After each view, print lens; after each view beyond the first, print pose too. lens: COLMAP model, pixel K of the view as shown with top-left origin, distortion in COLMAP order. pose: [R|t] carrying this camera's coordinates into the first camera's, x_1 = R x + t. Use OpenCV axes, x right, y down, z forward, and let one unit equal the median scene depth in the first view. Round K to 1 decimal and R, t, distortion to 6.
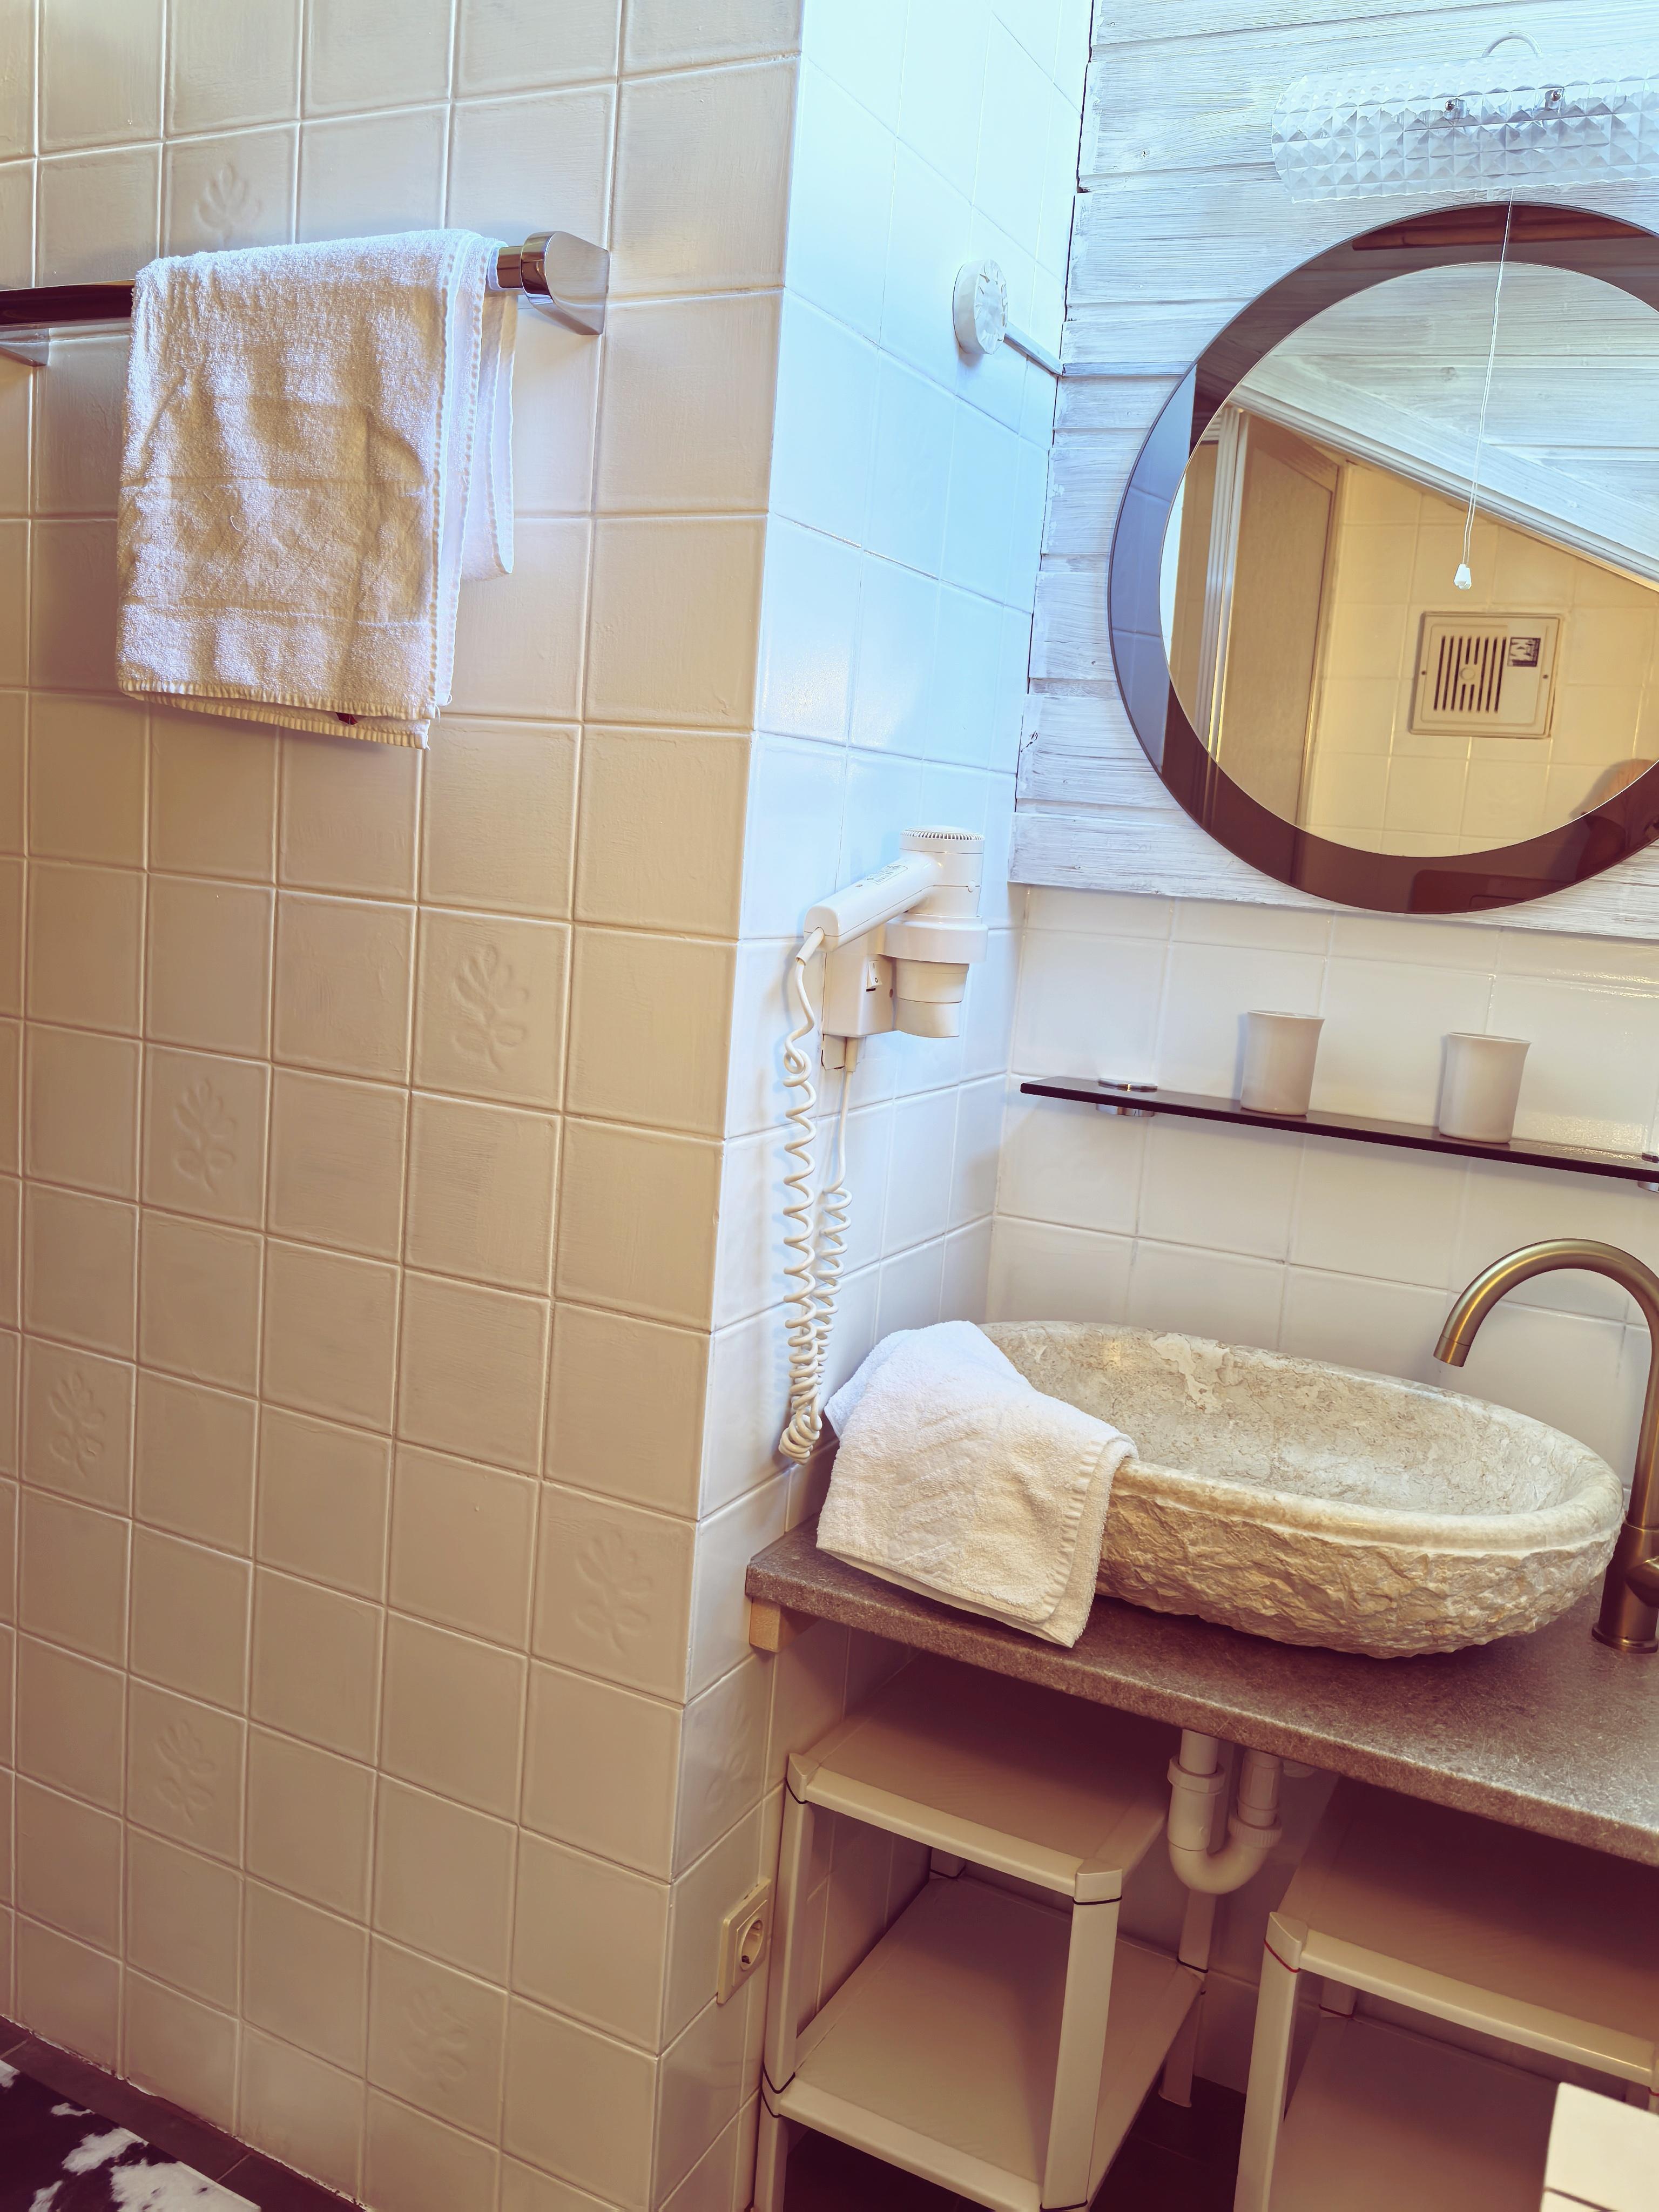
lens RADIAL K [[1803.5, 0, 829.1], [0, 1803.5, 1103.8], [0, 0, 1]] dist [0.004881, -0.005895]
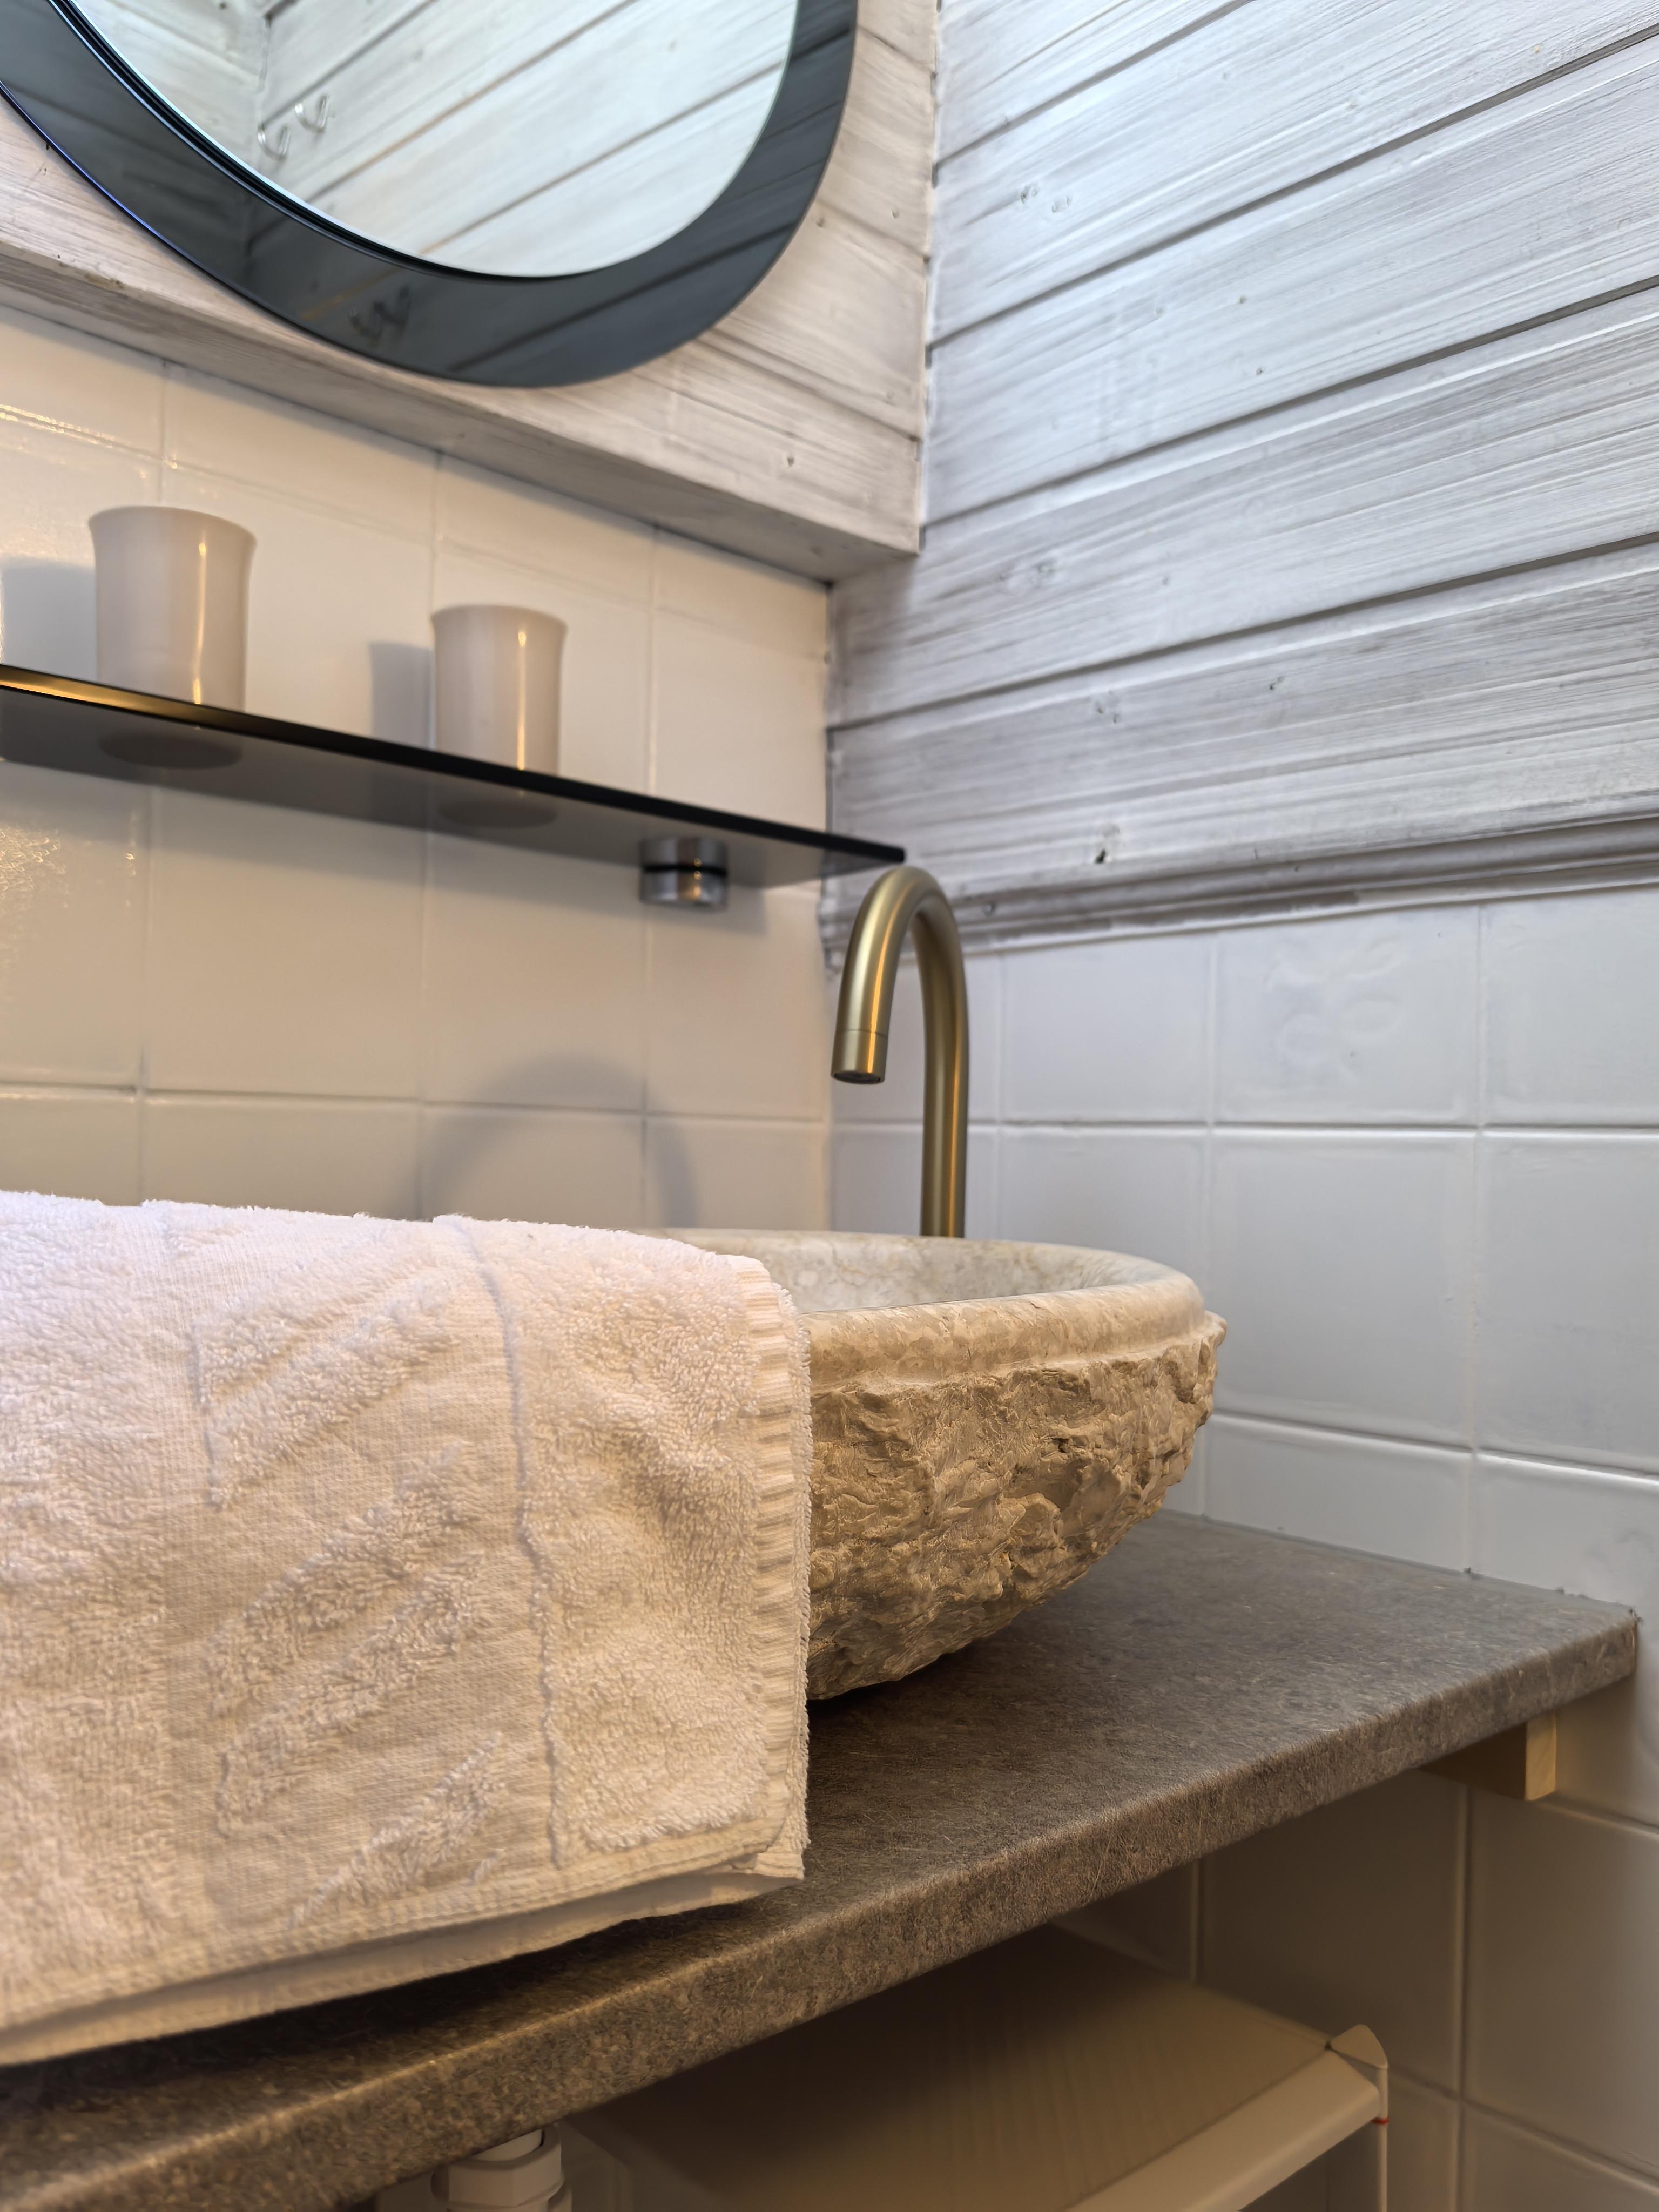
lens RADIAL K [[1803.5, 0, 824.8], [0, 1803.5, 1108.8], [0, 0, 1]] dist [0.004881, -0.005895]
pose [[0.361283, -0.057433, 0.930686, -0.174464], [0.152053, 0.988370, 0.001967, 0.158787], [-0.919975, 0.140803, 0.365814, 0.858757]]
